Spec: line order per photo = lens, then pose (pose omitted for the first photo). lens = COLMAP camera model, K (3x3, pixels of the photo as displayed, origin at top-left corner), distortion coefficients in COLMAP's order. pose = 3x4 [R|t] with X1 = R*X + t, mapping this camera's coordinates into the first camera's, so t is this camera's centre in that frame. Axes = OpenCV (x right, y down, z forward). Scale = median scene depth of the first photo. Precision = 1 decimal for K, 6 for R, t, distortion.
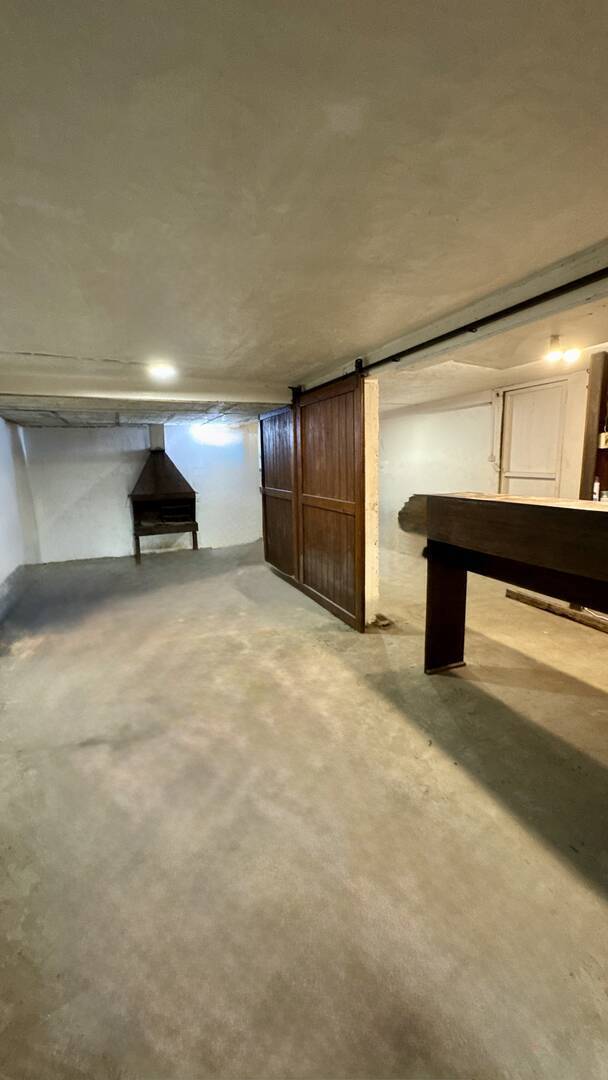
lens RADIAL K [[433.0, 0, 304.8], [0, 433.0, 539.4], [0, 0, 1]] dist [-0.001325, 0.000152]
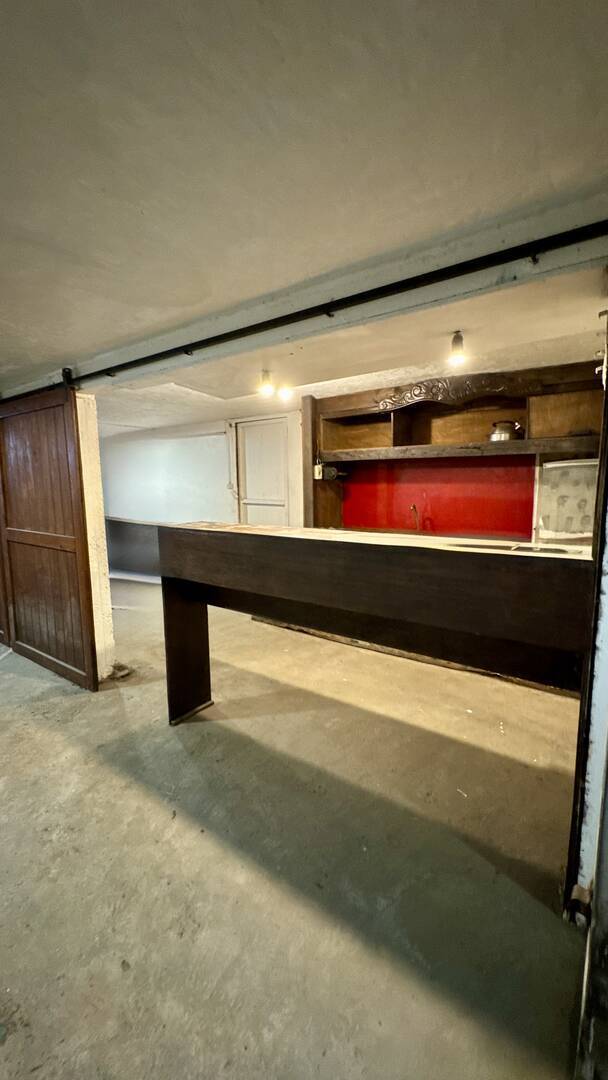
lens RADIAL K [[433.0, 0, 304.8], [0, 433.0, 539.4], [0, 0, 1]] dist [-0.001325, 0.000152]
pose [[0.850773, -0.051503, 0.523004, 0.055049], [0.081923, 0.996017, -0.035181, -0.014143], [-0.519109, 0.072778, 0.851604, 0.056693]]
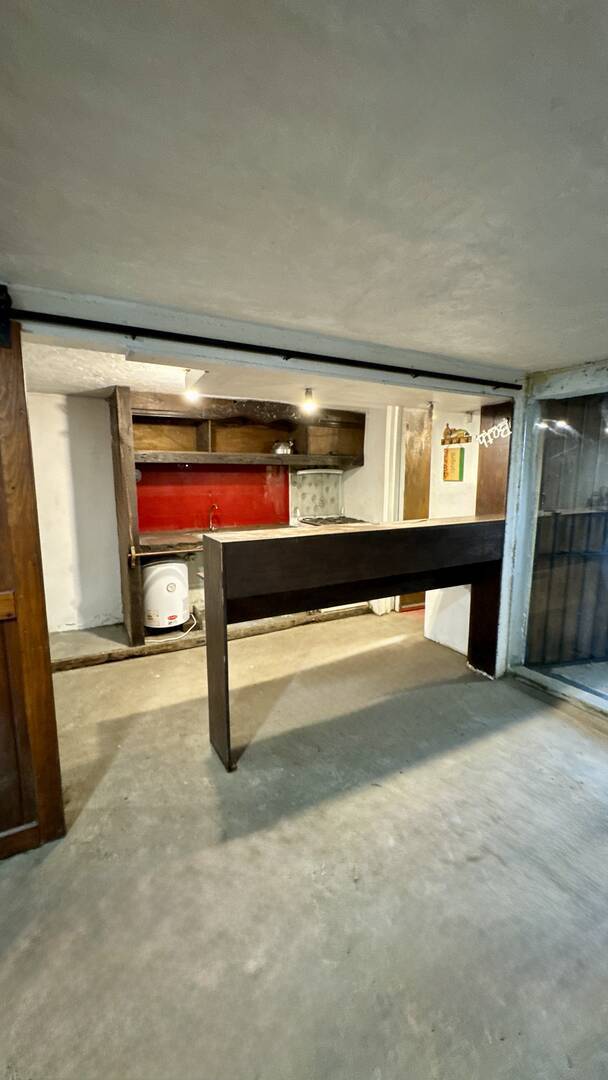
lens RADIAL K [[433.0, 0, 304.8], [0, 433.0, 539.4], [0, 0, 1]] dist [-0.001325, 0.000152]
pose [[-0.110651, -0.120682, 0.986505, -0.361197], [0.182828, 0.973189, 0.139560, -0.142788], [-0.976898, 0.195803, -0.085620, 0.699687]]
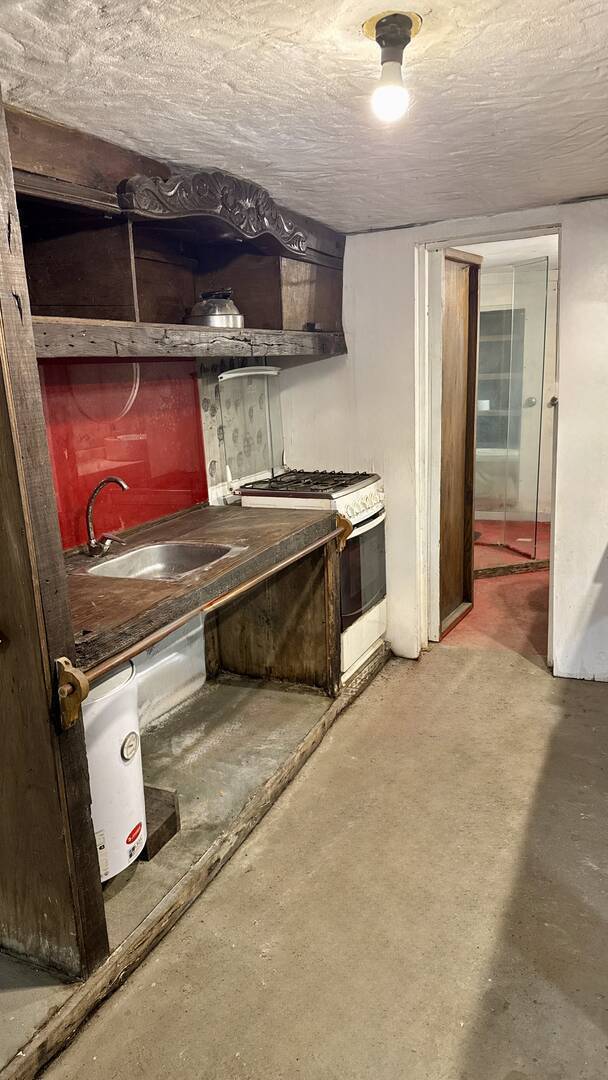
lens RADIAL K [[751.9, 0, 298.6], [0, 751.9, 566.4], [0, 0, 1]] dist [0.076474, -0.066328]
pose [[-0.692555, -0.129867, 0.709579, 0.200789], [0.191461, 0.915290, 0.354383, -0.261711], [-0.695493, 0.381287, -0.609024, 1.174940]]
